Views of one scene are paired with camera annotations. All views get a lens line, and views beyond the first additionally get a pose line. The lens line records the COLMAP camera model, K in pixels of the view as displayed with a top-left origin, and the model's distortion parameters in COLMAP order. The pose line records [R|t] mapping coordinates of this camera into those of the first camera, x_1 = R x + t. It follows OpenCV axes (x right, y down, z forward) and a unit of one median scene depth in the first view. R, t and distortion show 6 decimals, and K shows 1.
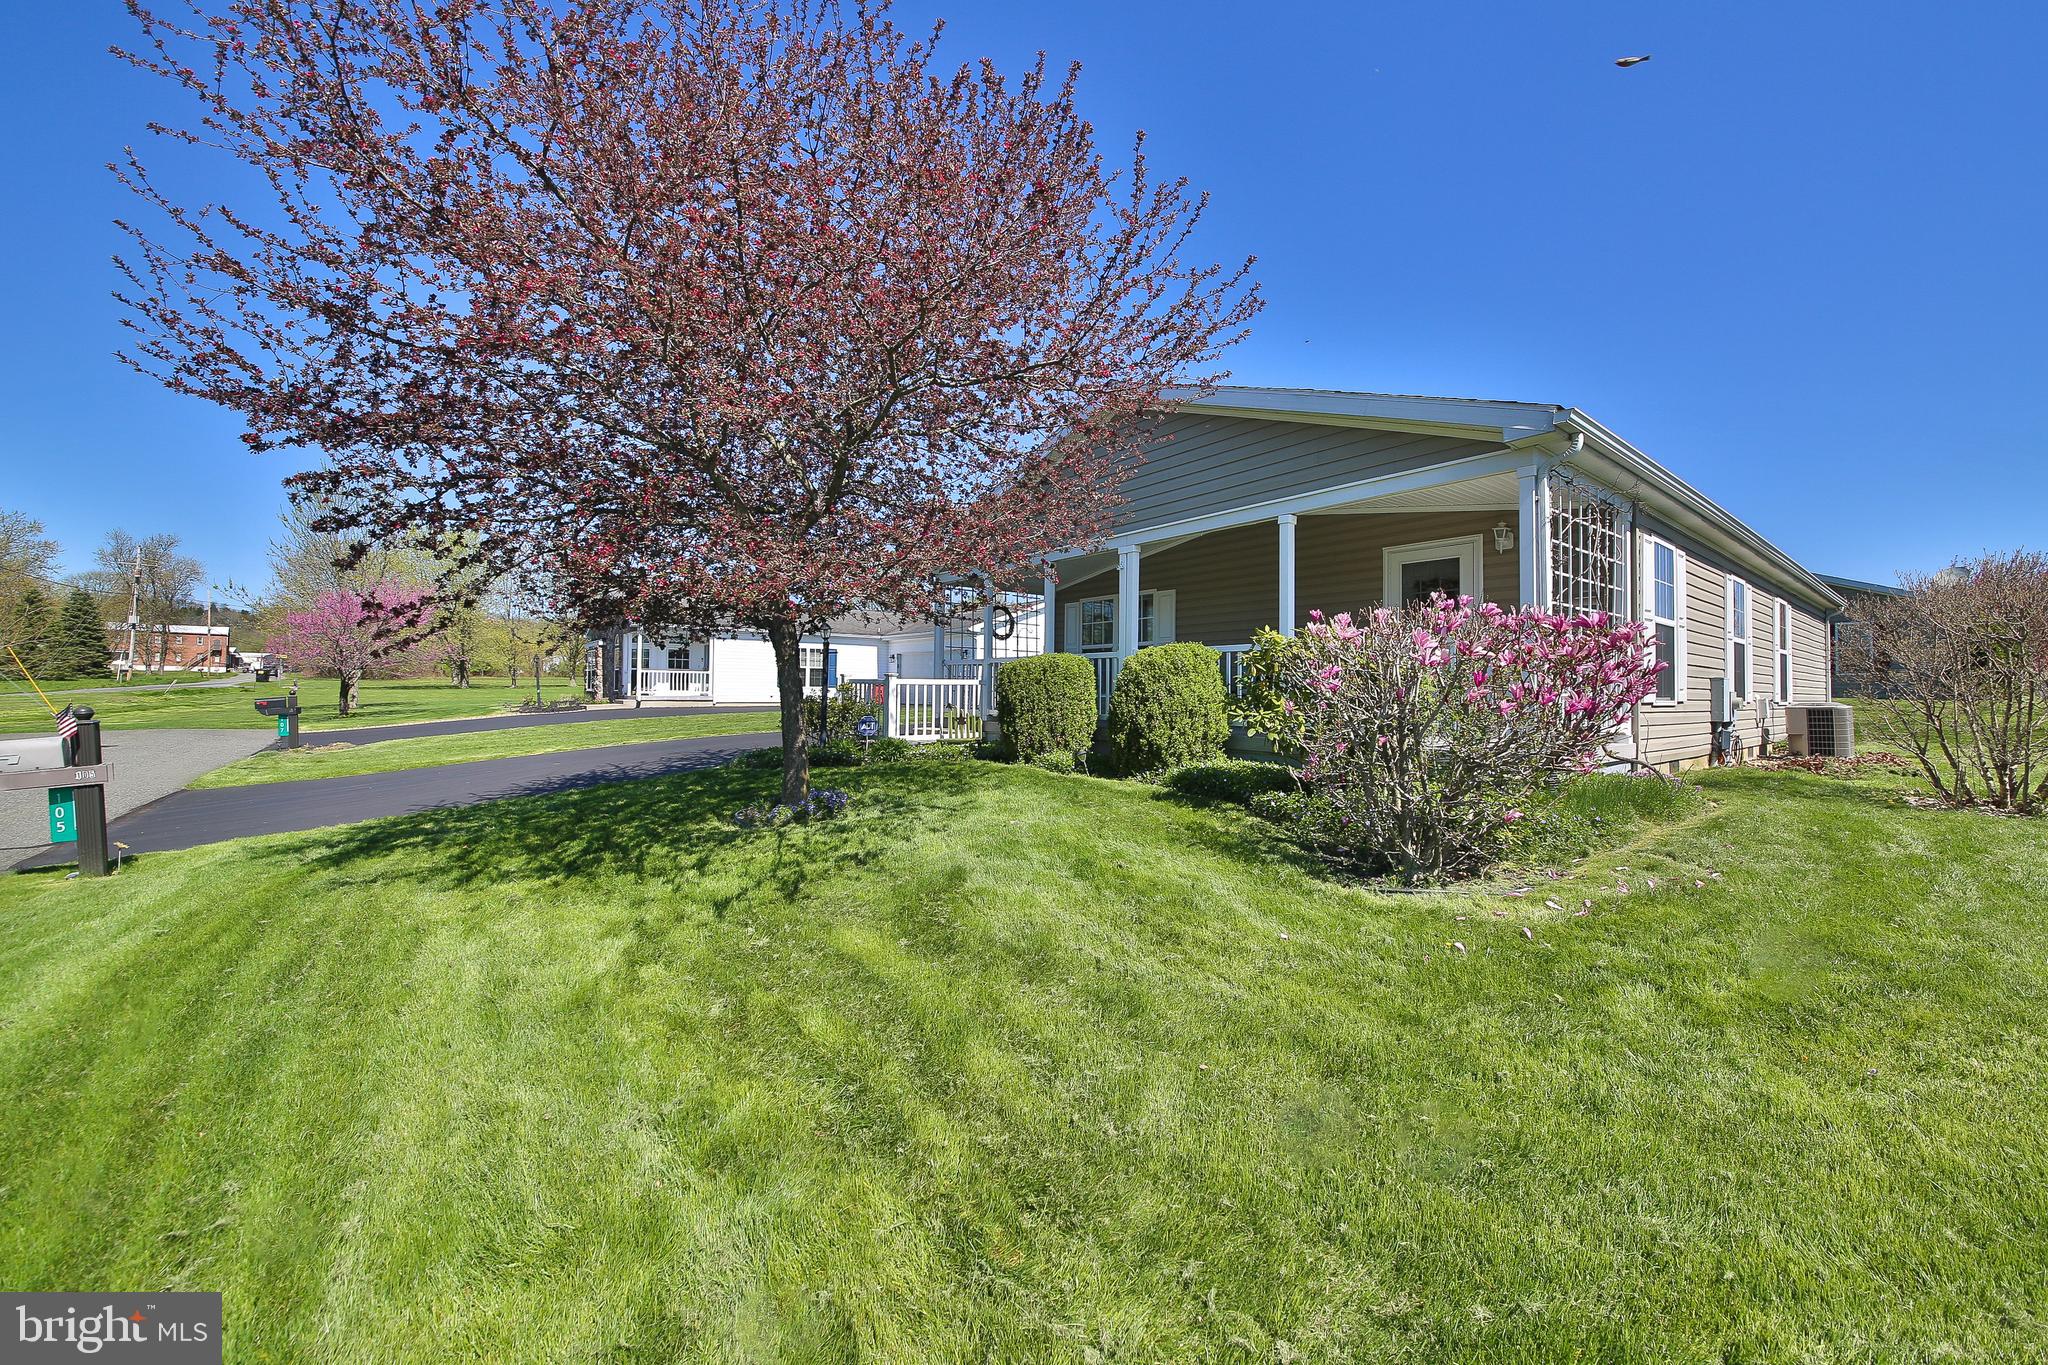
lens RADIAL K [[761.4, 0, 1021.2], [0, 761.4, 679.0], [0, 0, 1]] dist [0.000739, -0.006166]
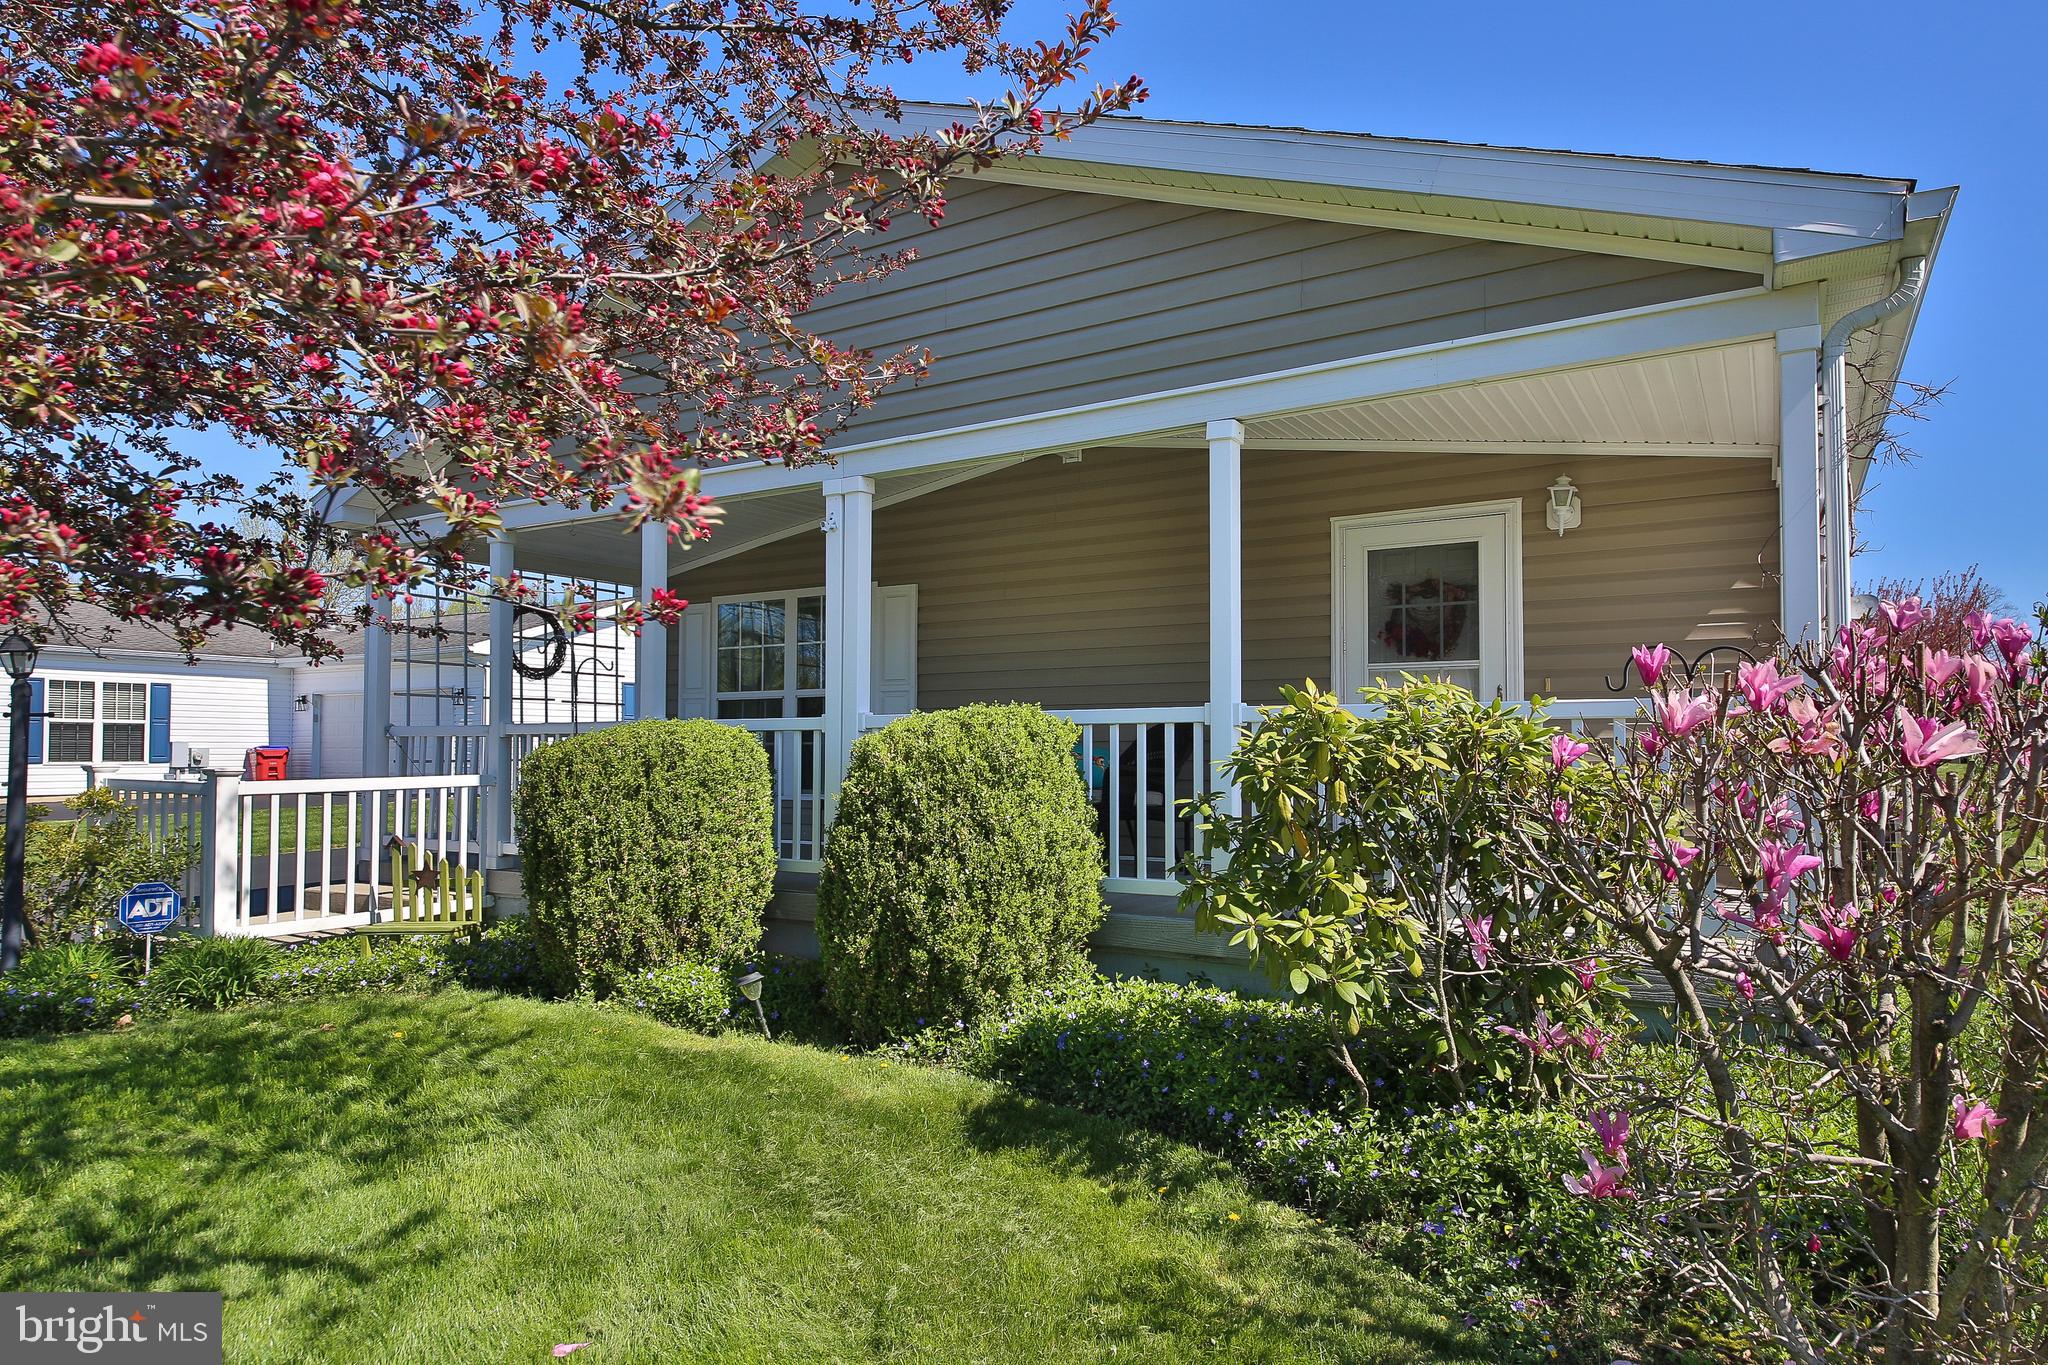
lens RADIAL K [[1183.0, 0, 1026.0], [0, 1183.0, 709.7], [0, 0, 1]] dist [0.033496, -0.000293]
pose [[0.934644, 0.003693, 0.355567, -0.006408], [0.002341, 0.999860, -0.016539, -0.029529], [-0.355578, 0.016291, 0.934504, 0.330367]]
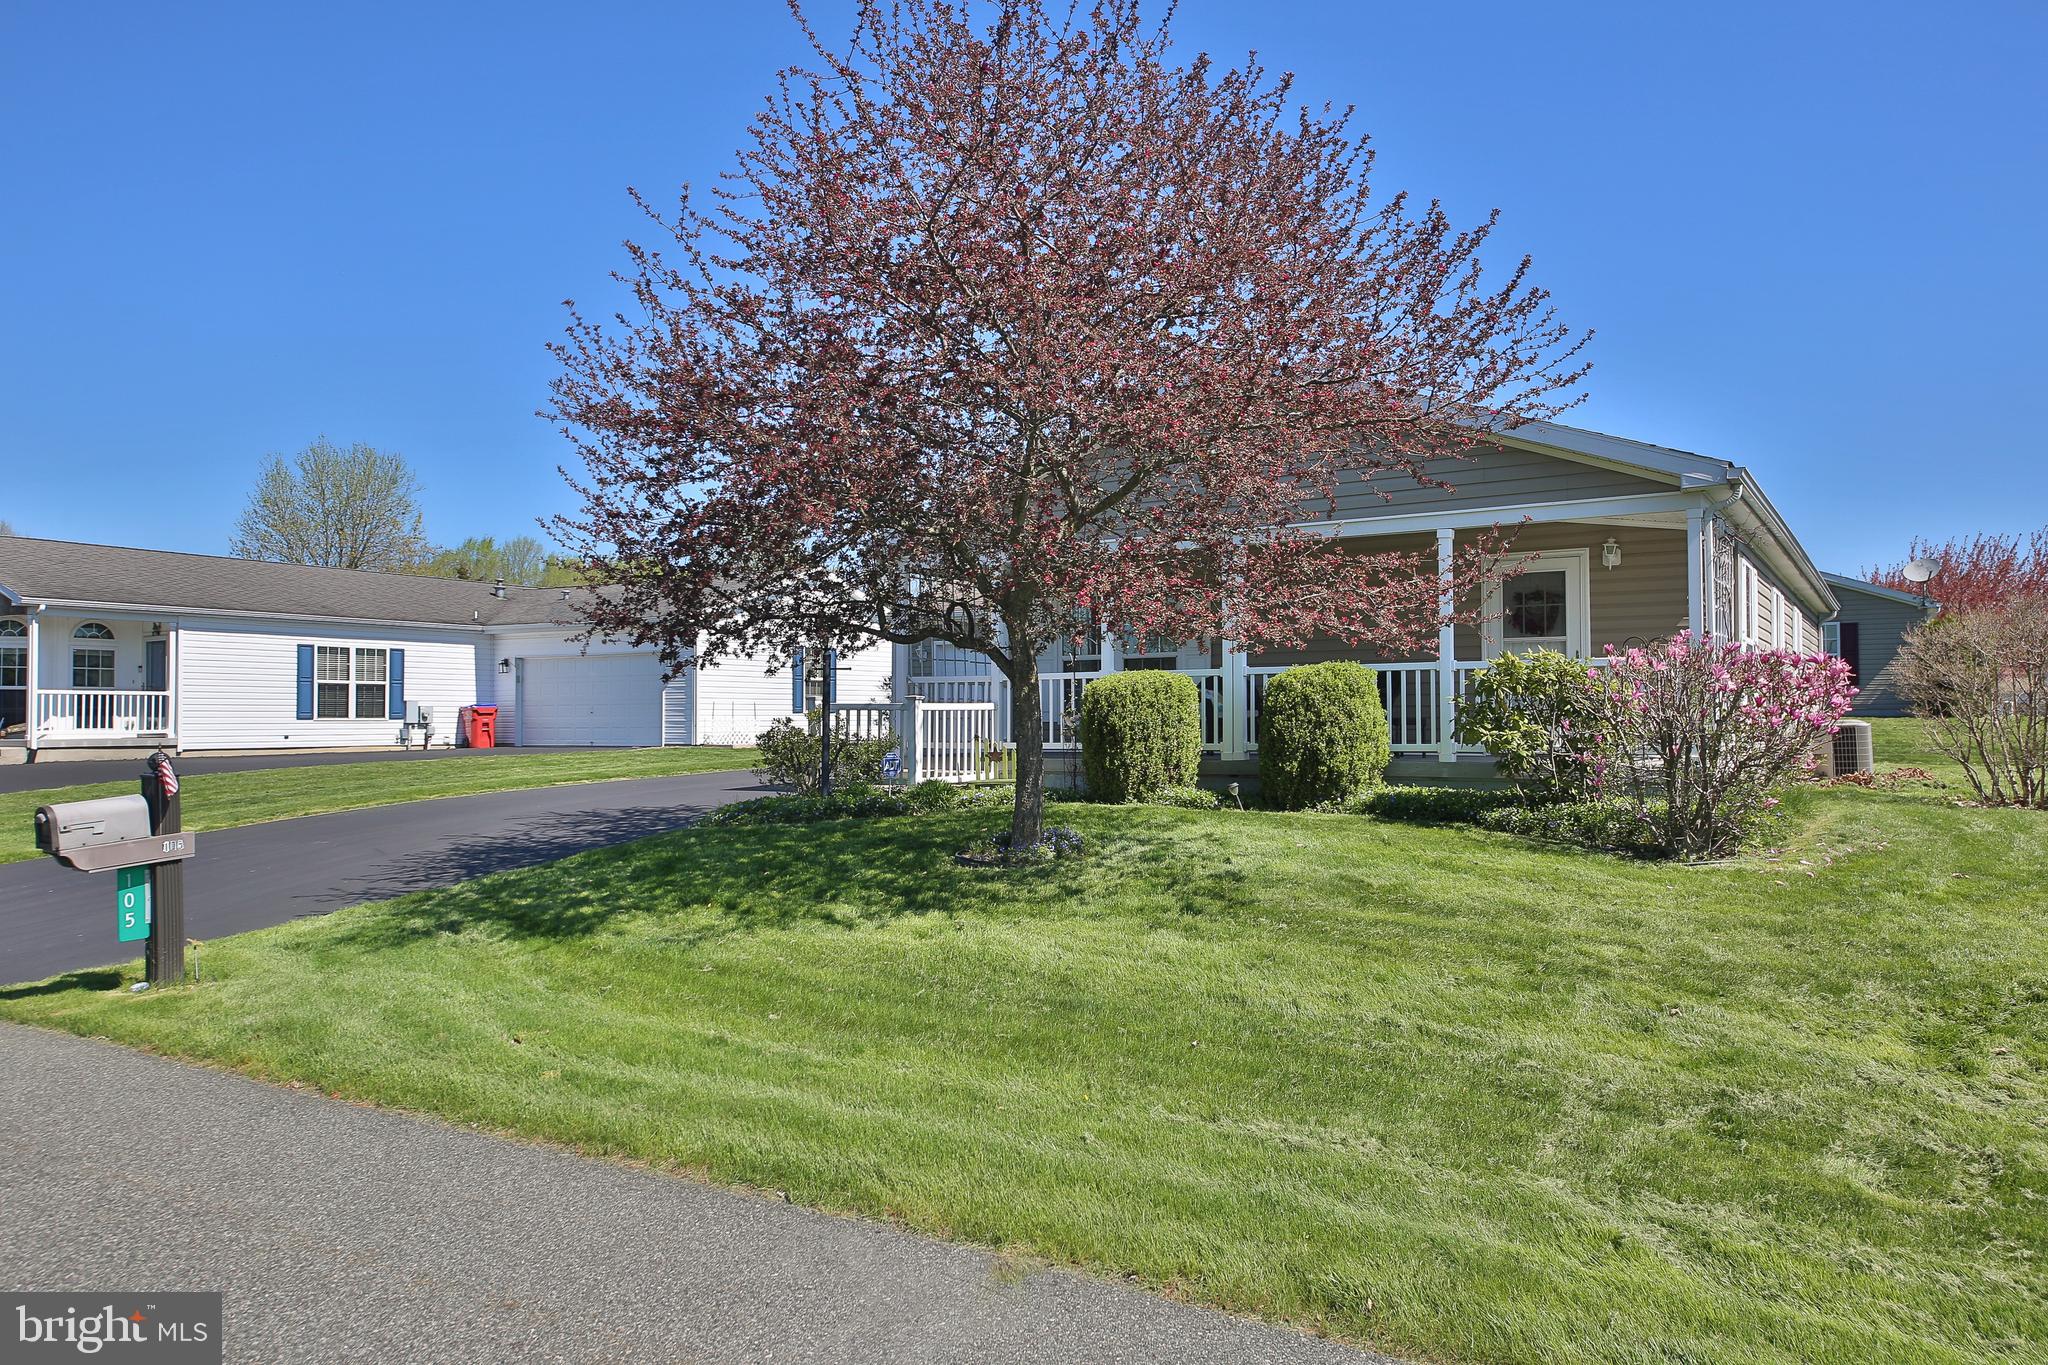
lens RADIAL K [[1388.5, 0, 1022.1], [0, 1388.5, 655.5], [0, 0, 1]] dist [0.070308, 0.000183]
pose [[0.937042, 0.003554, 0.349199, -0.641312], [0.006769, 0.999576, -0.028337, -0.008207], [-0.349151, 0.028917, 0.936620, -0.384314]]
